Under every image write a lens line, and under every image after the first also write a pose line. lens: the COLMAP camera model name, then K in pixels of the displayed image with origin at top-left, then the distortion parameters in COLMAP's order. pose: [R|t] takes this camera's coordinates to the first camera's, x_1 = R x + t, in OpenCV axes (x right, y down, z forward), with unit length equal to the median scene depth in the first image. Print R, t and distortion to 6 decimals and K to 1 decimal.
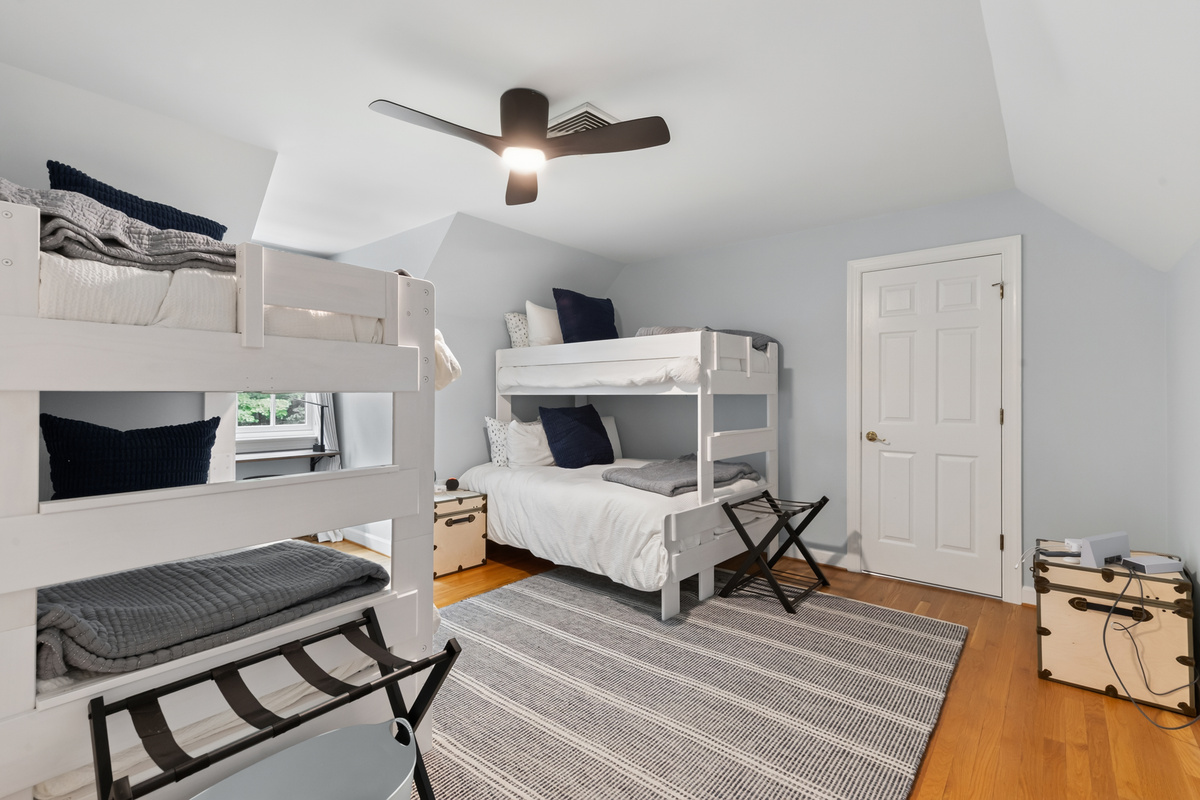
lens RADIAL K [[538.3, 0, 606.1], [0, 538.3, 392.5], [0, 0, 1]] dist [0.010752, 0.002466]
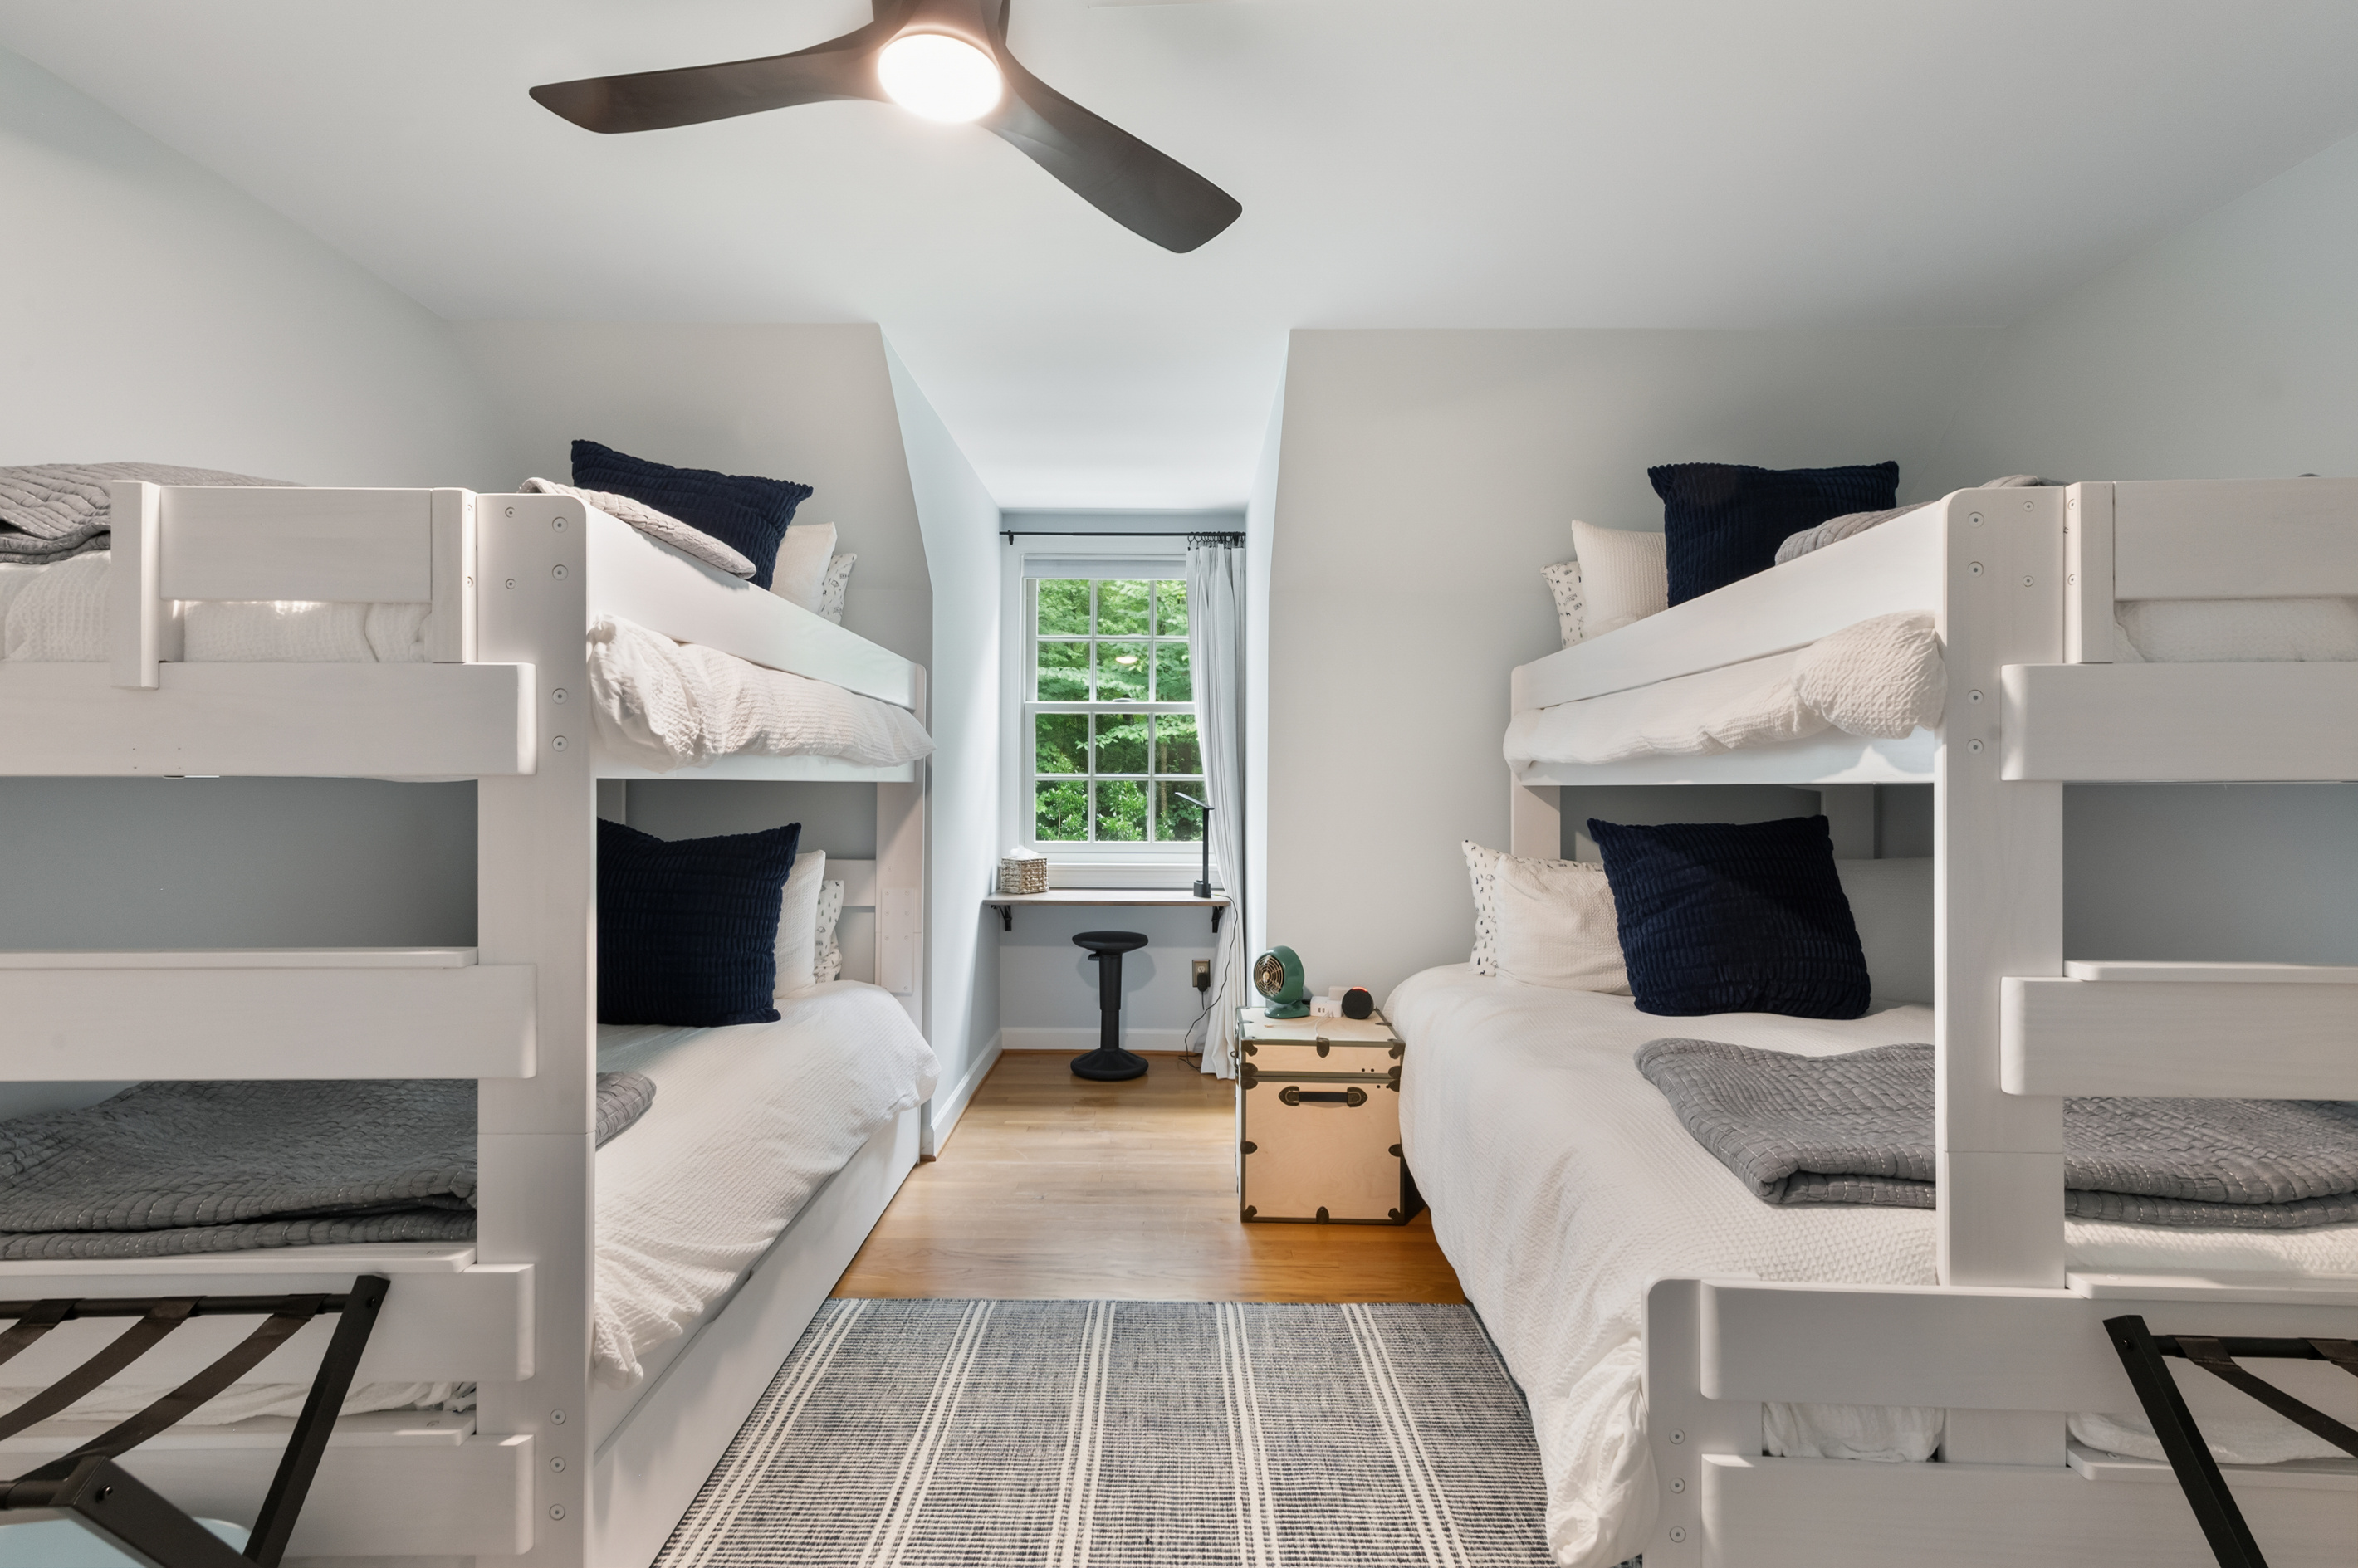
lens RADIAL K [[1057.7, 0, 1172.8], [0, 1057.7, 786.4], [0, 0, 1]] dist [0.010752, 0.002466]
pose [[0.633401, -0.000202, -0.773824, 0.301691], [0.002843, 0.999994, 0.002067, 0.003801], [0.773819, -0.003509, 0.633398, 0.459113]]
